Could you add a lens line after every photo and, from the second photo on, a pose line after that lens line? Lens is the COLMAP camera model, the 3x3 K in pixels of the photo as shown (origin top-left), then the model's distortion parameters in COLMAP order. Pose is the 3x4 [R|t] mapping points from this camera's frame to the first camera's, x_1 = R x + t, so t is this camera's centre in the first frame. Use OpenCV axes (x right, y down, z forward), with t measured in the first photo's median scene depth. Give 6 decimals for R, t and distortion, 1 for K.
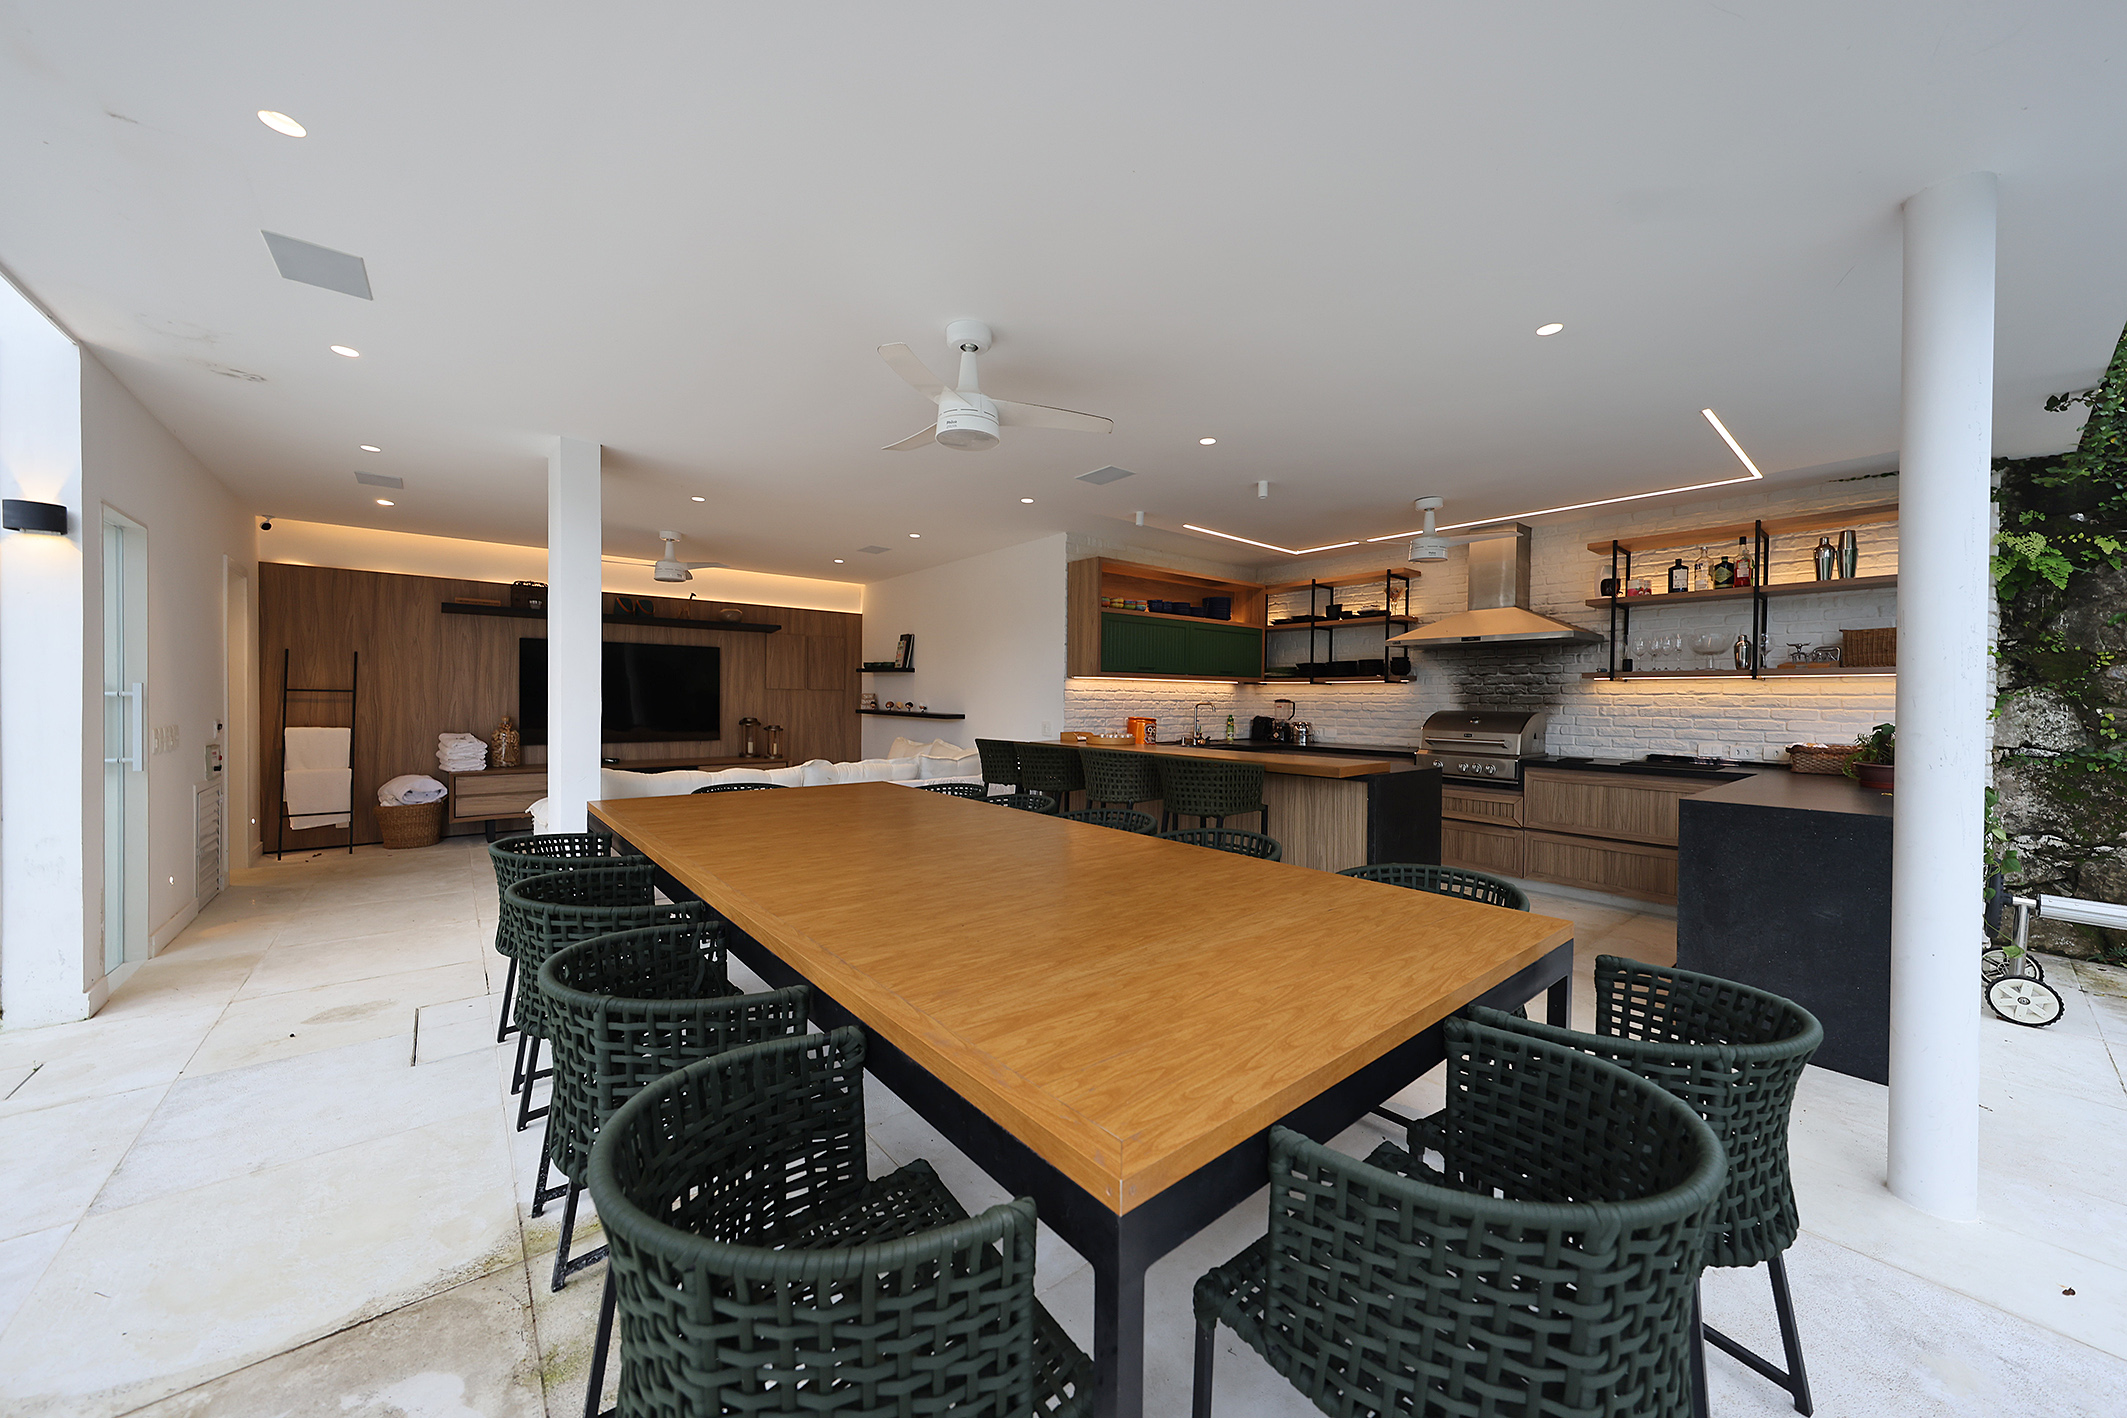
lens RADIAL K [[752.1, 0, 1067.7], [0, 752.1, 709.4], [0, 0, 1]] dist [0.000541, 0.000106]
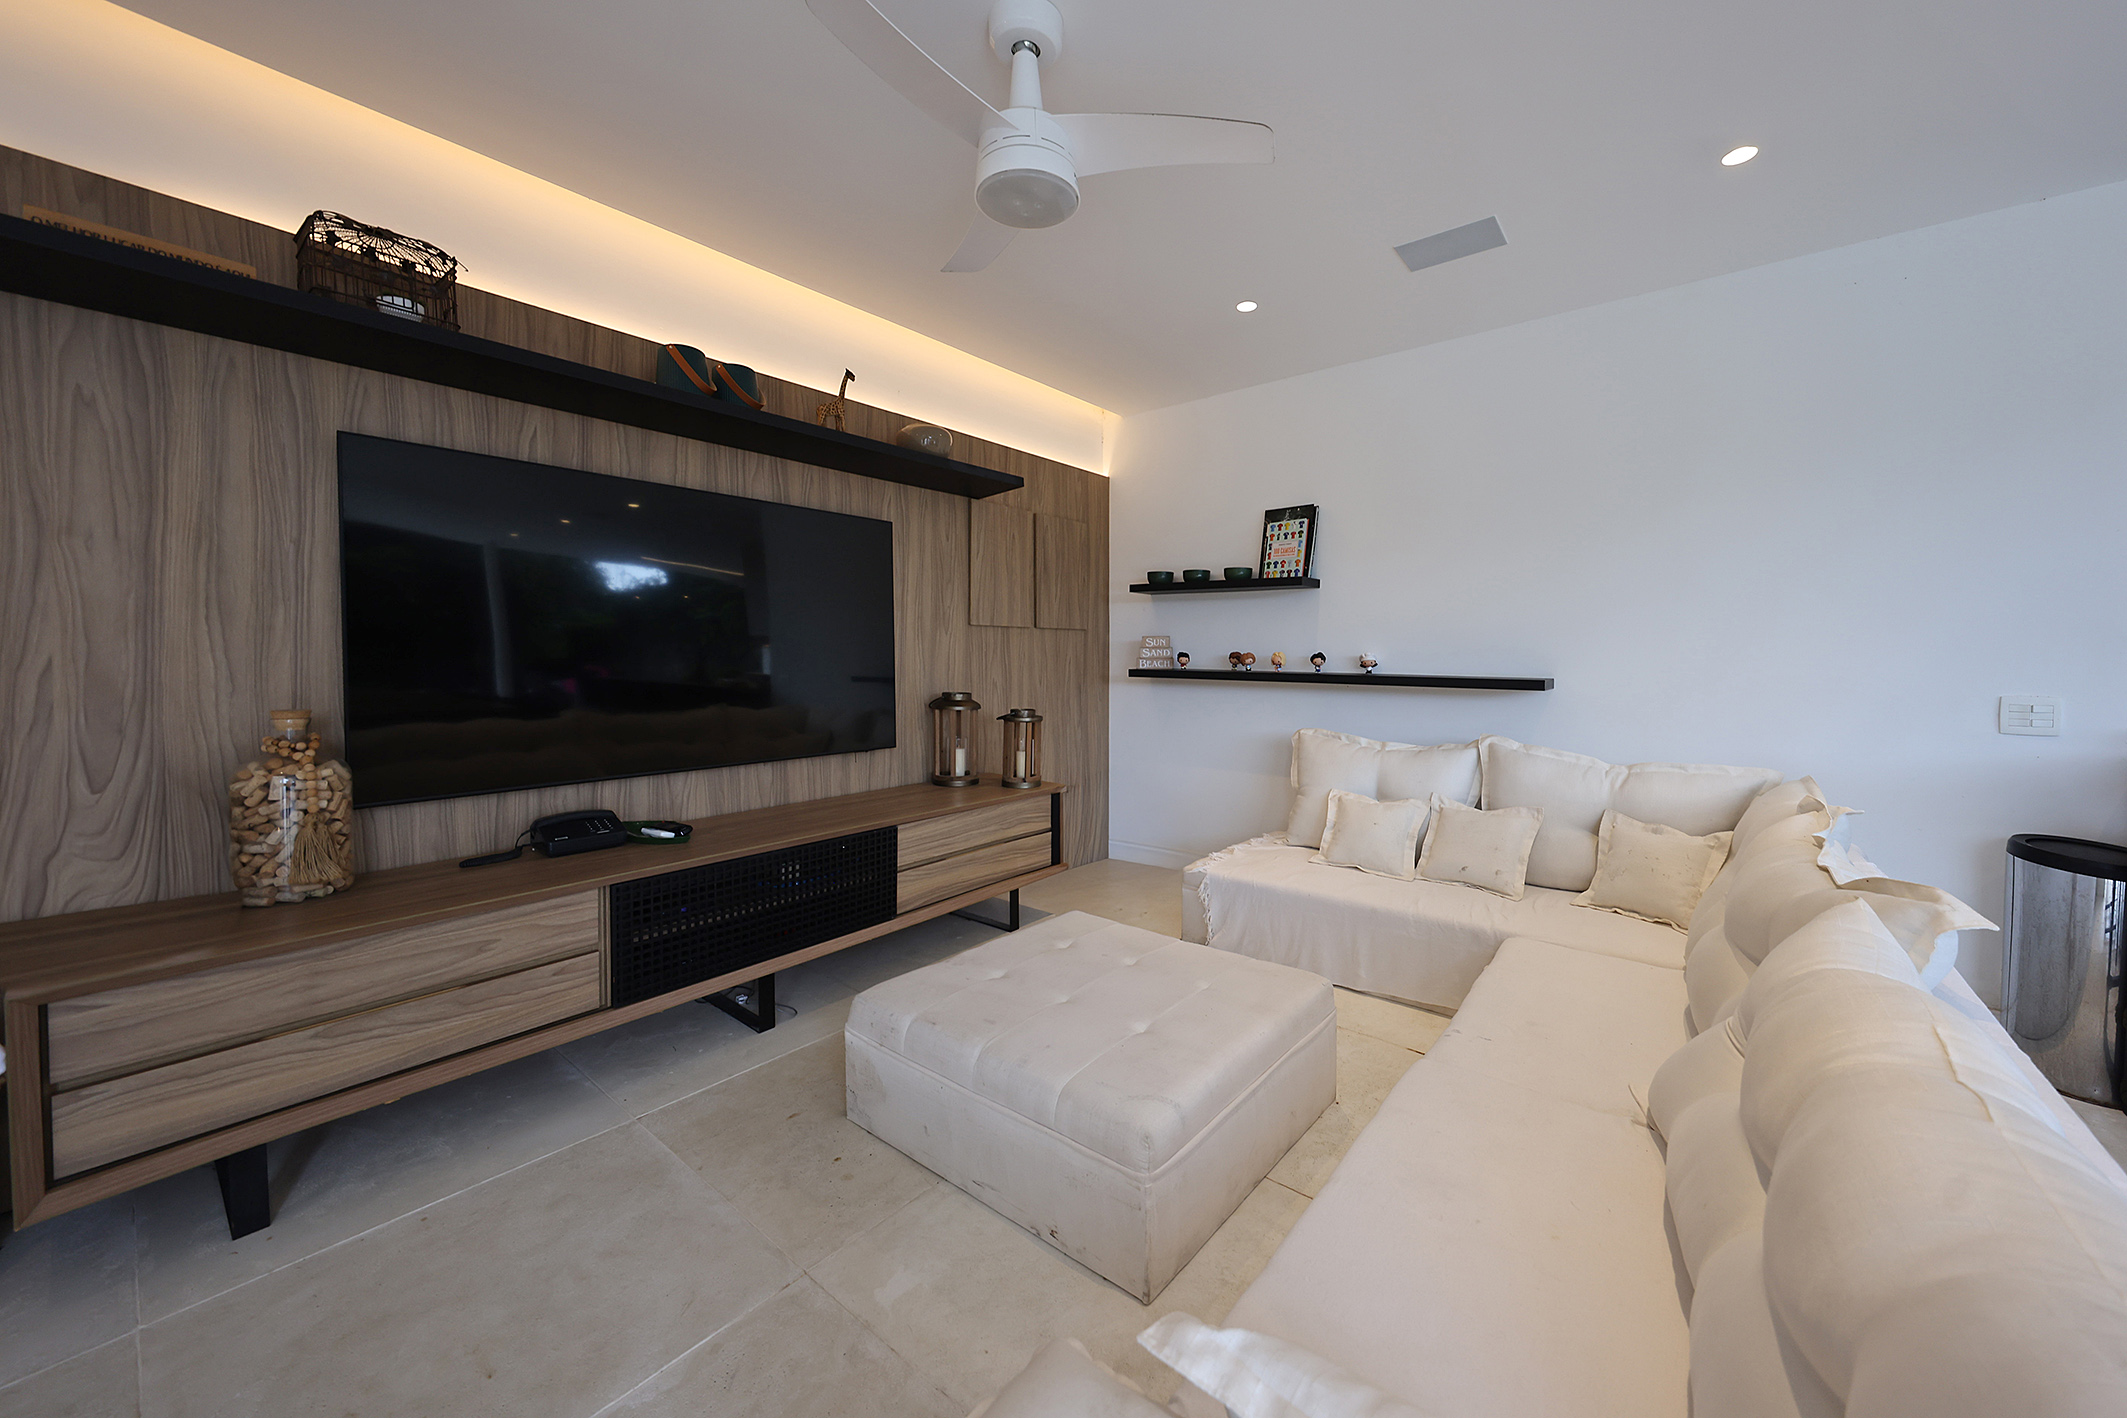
lens RADIAL K [[752.1, 0, 1071.1], [0, 752.1, 679.4], [0, 0, 1]] dist [0.000541, 0.000106]
pose [[0.973527, -0.016009, 0.228011, -0.589471], [0.011734, 0.999729, 0.020093, -0.004984], [-0.228271, -0.016886, 0.973451, 0.739927]]
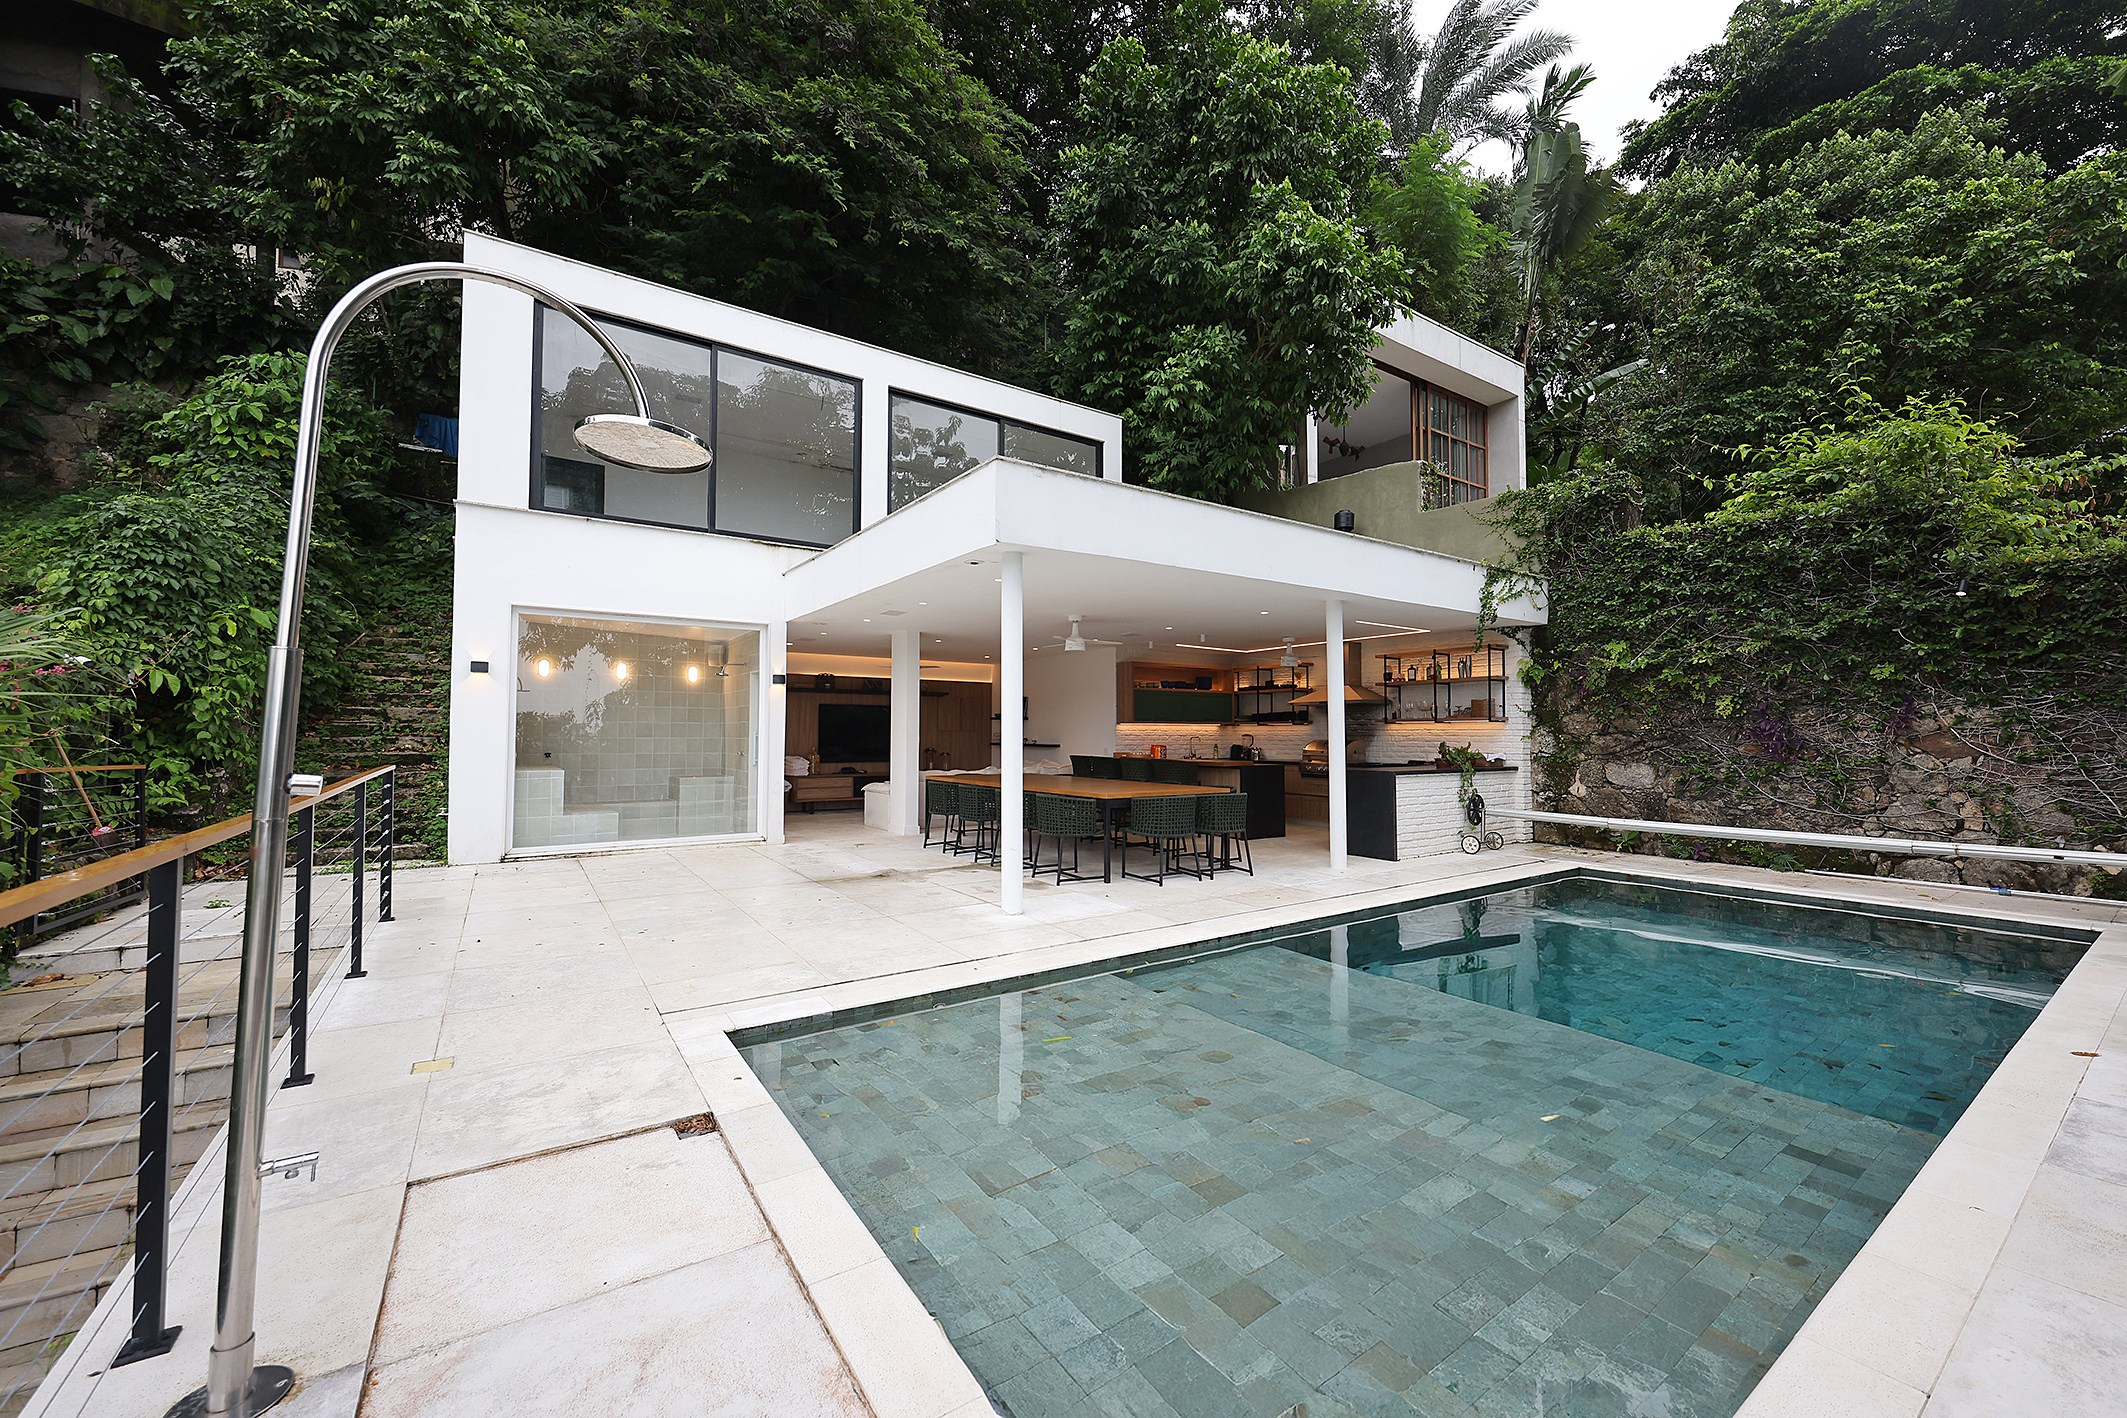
lens RADIAL K [[815.9, 0, 1073.3], [0, 815.9, 708.8], [0, 0, 1]] dist [0.002363, -0.000315]
pose [[0.996332, -0.010225, -0.084965, 0.060909], [0.005995, 0.998737, -0.049893, 0.020896], [0.085367, 0.049201, 0.995134, -0.998266]]
